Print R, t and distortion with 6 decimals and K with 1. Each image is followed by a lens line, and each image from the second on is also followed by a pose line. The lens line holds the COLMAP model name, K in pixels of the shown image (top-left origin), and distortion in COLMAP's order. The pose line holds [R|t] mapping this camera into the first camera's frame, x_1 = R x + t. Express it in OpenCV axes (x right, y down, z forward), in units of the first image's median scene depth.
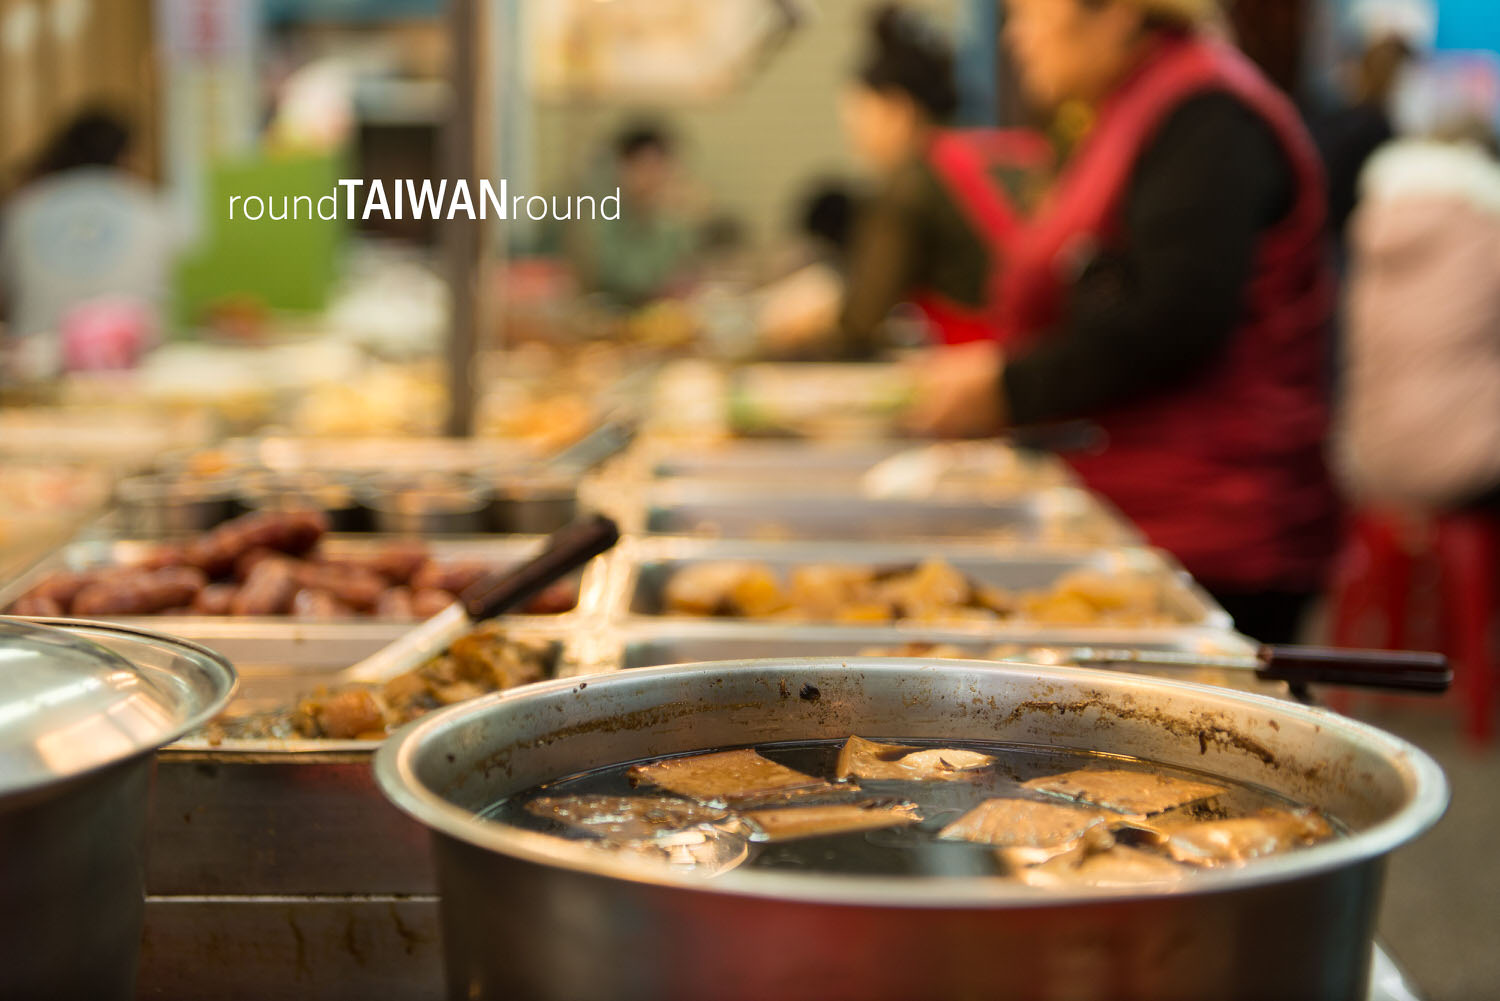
lens RADIAL K [[2606.6, 0, 749.0], [0, 2606.6, 499.6], [0, 0, 1]] dist [0.060505, 0.000000]
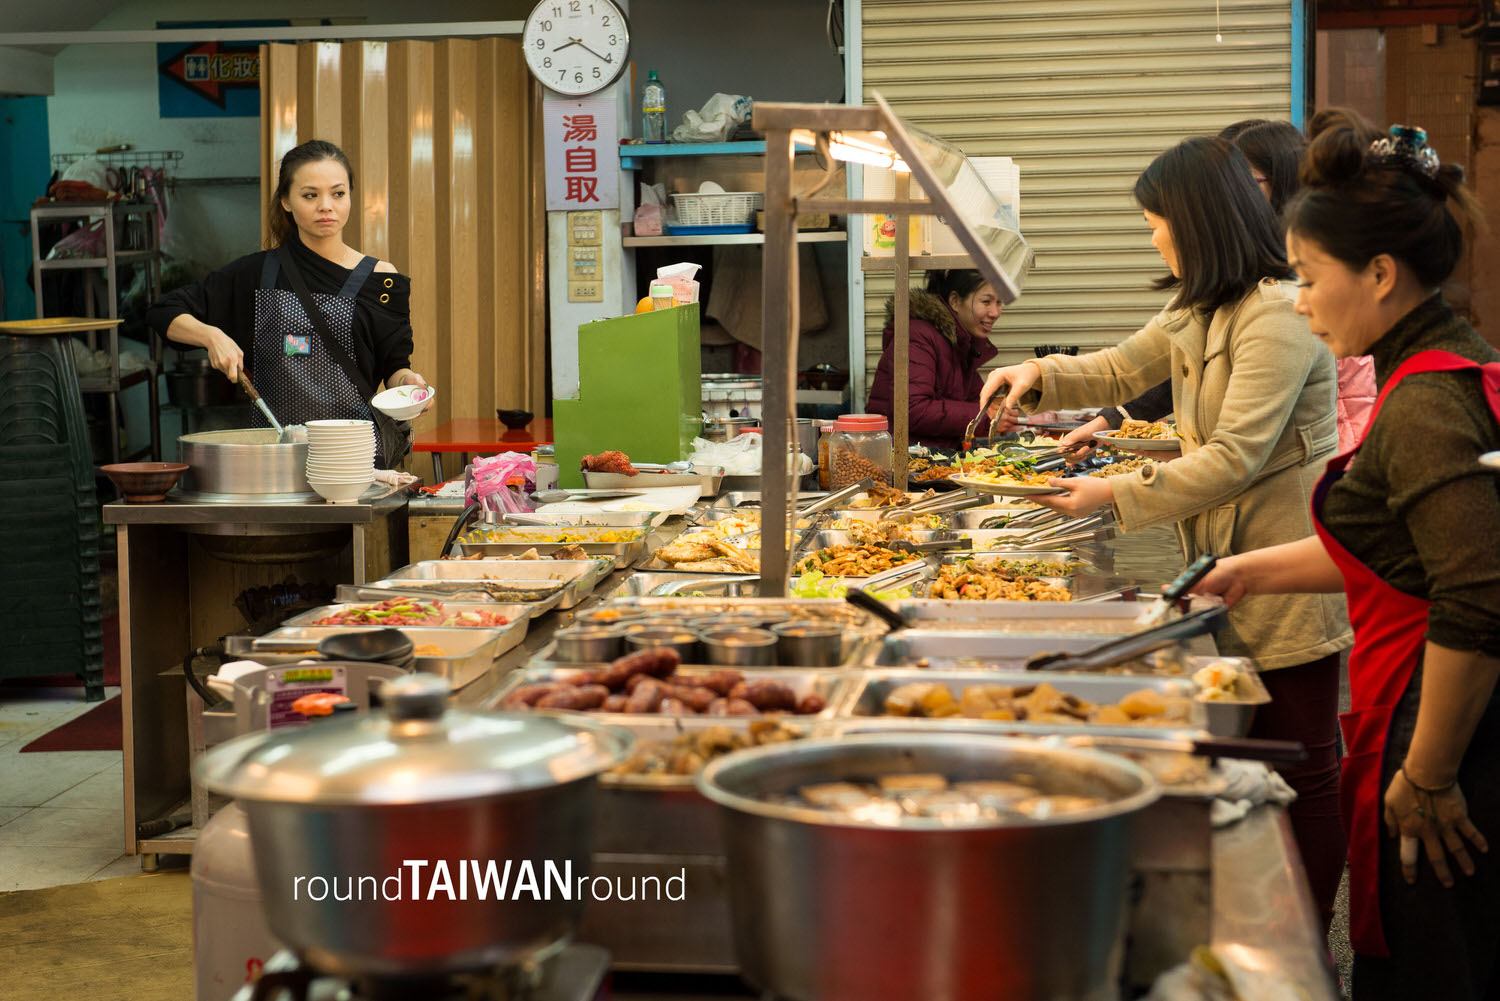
lens RADIAL K [[2700.1, 0, 750.6], [0, 2700.1, 502.2], [0, 0, 1]] dist [0.186984, 0.000000]
pose [[0.990910, 0.000899, -0.134526, 0.116021], [-0.005465, 0.999421, -0.033573, -0.032109], [0.134418, 0.034003, 0.990341, -0.709704]]
